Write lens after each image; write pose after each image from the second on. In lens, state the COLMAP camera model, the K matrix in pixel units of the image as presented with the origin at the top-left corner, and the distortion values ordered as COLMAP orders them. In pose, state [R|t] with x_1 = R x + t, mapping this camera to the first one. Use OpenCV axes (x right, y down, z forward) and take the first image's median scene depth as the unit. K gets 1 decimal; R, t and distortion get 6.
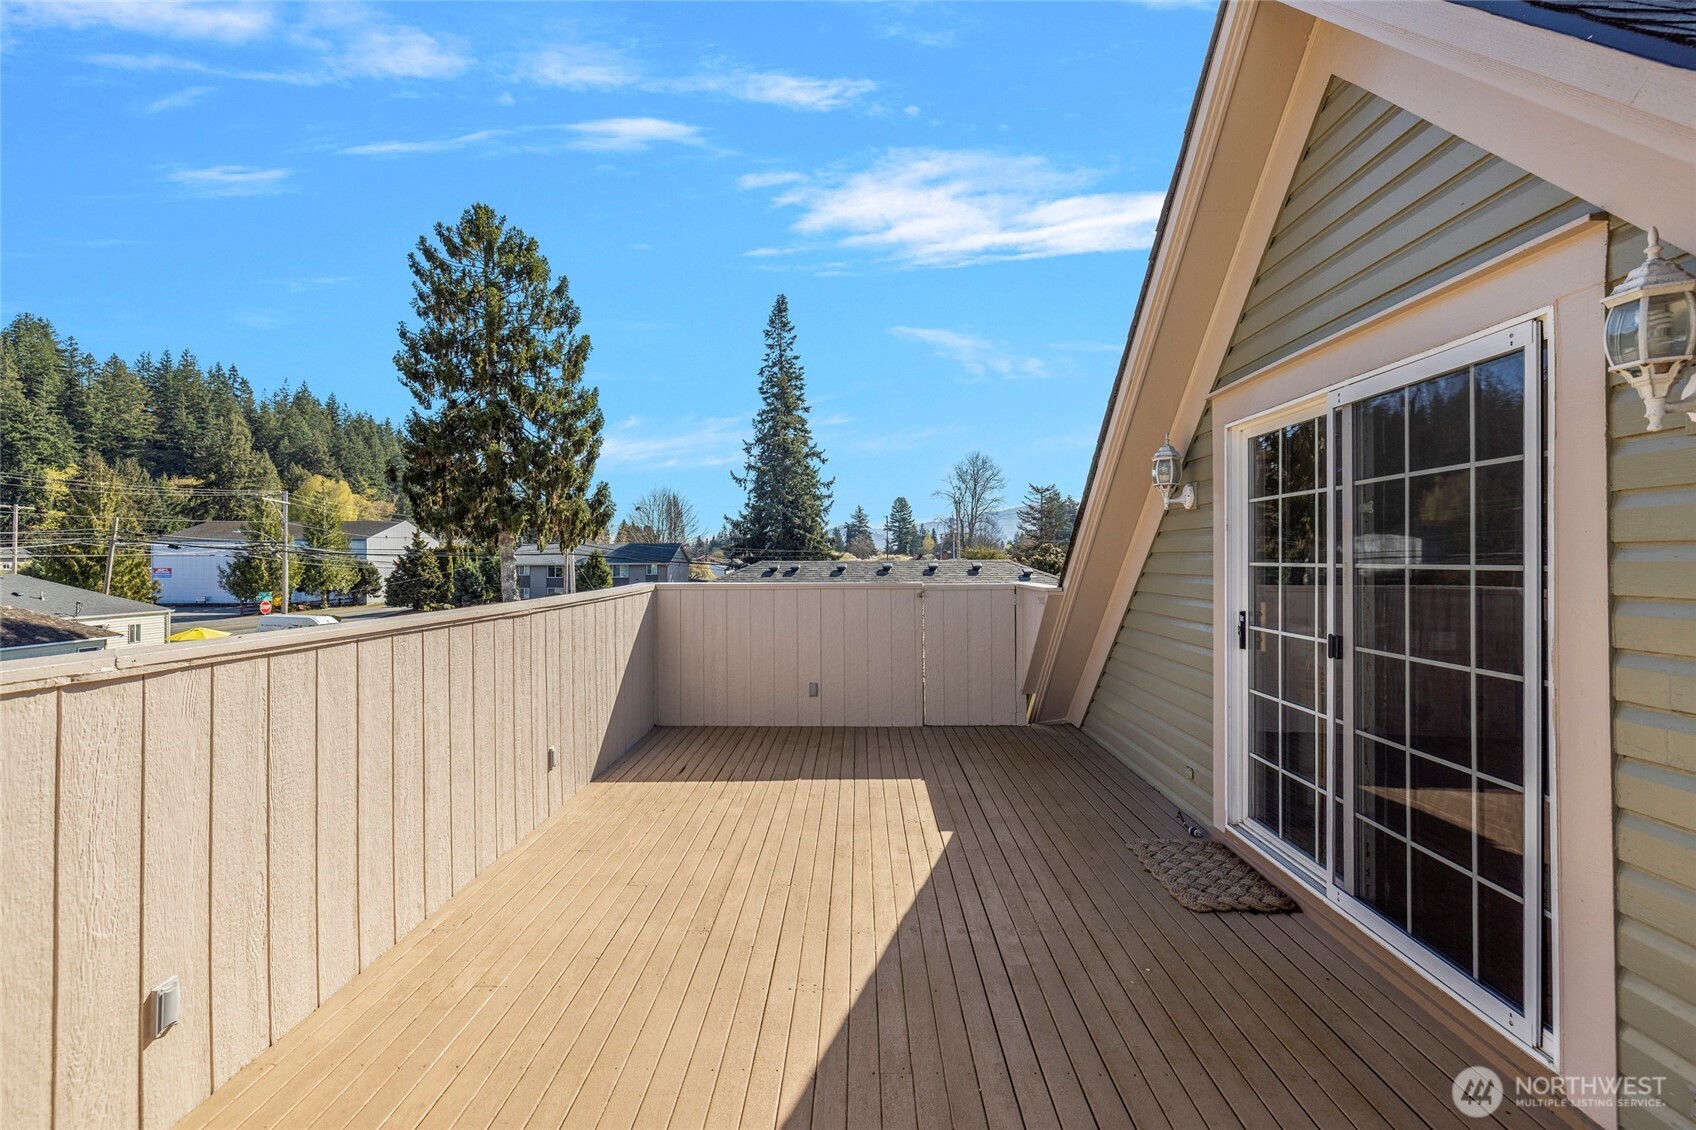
lens RADIAL K [[722.1, 0, 841.6], [0, 722.1, 548.9], [0, 0, 1]] dist [-0.002108, -0.000730]
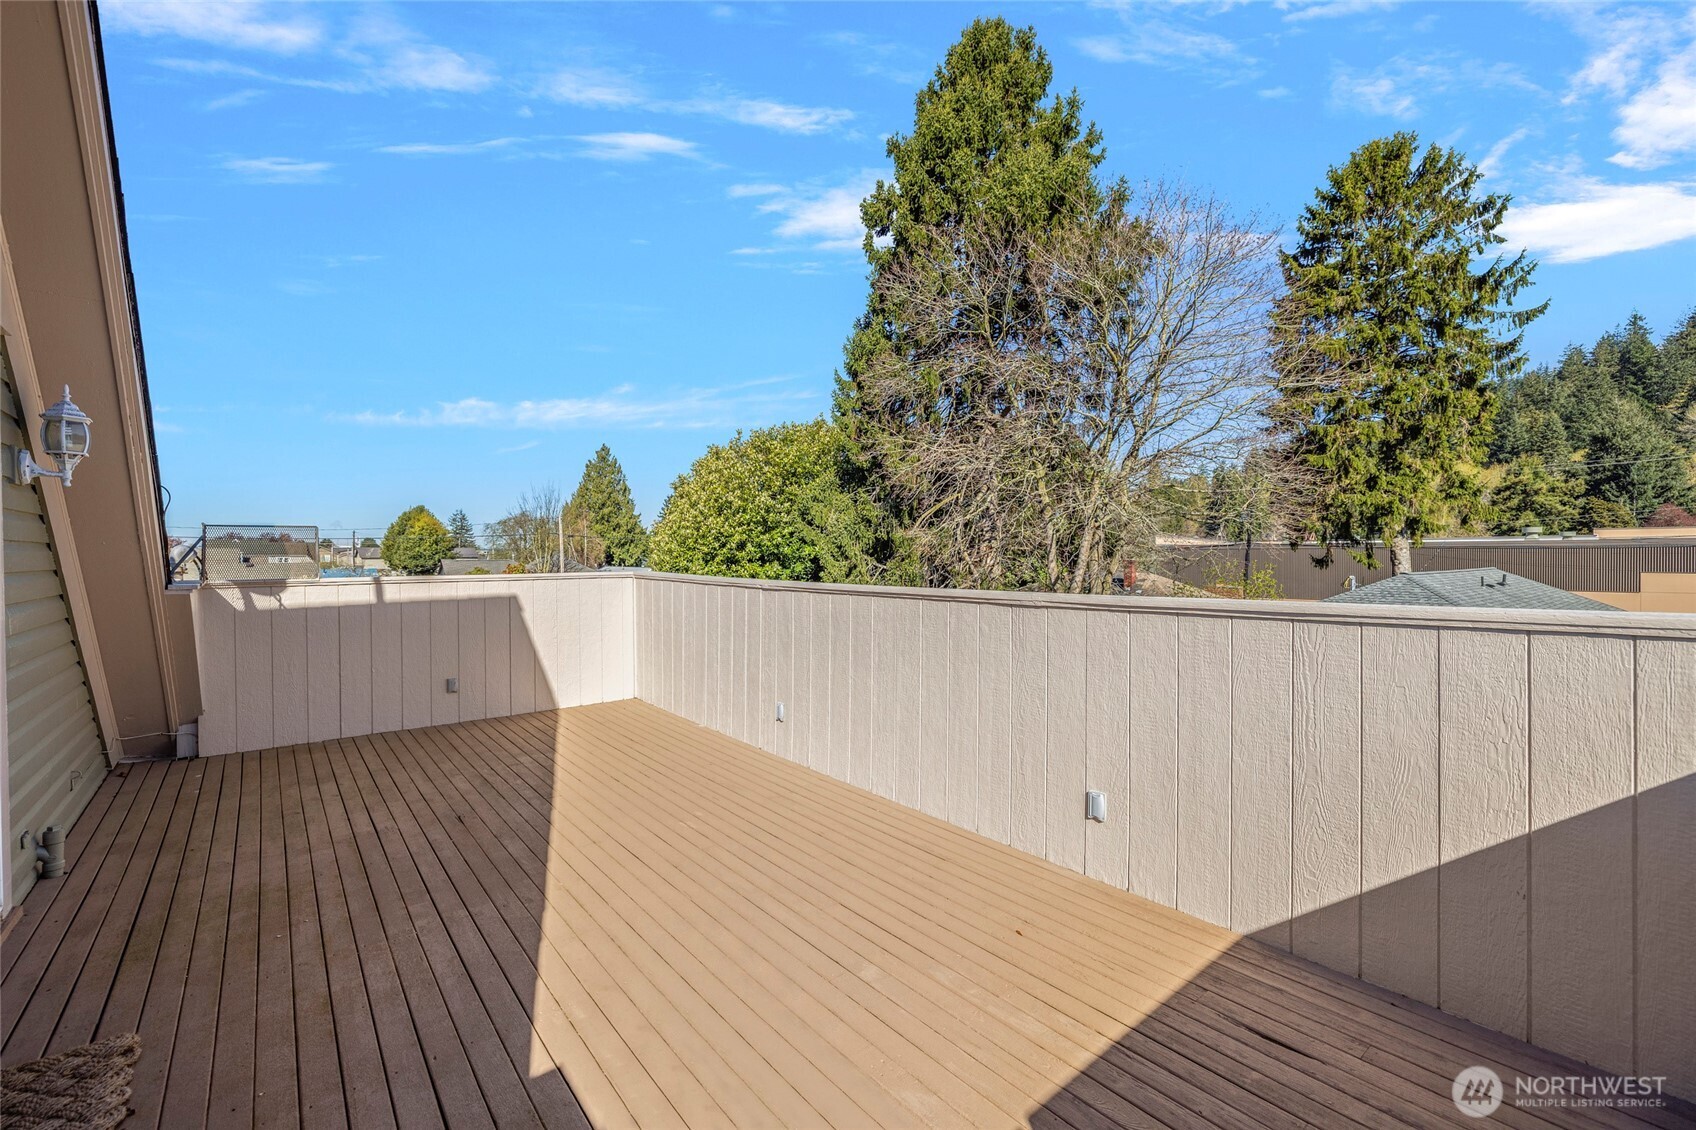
lens RADIAL K [[720.8, 0, 848.0], [0, 720.8, 565.0], [0, 0, 1]] dist [0.001624, 0.000008]
pose [[-0.755442, 0.009590, -0.655145, 0.411858], [0.016548, 0.999853, -0.004446, 0.050600], [0.655006, -0.014200, -0.755490, 2.010851]]
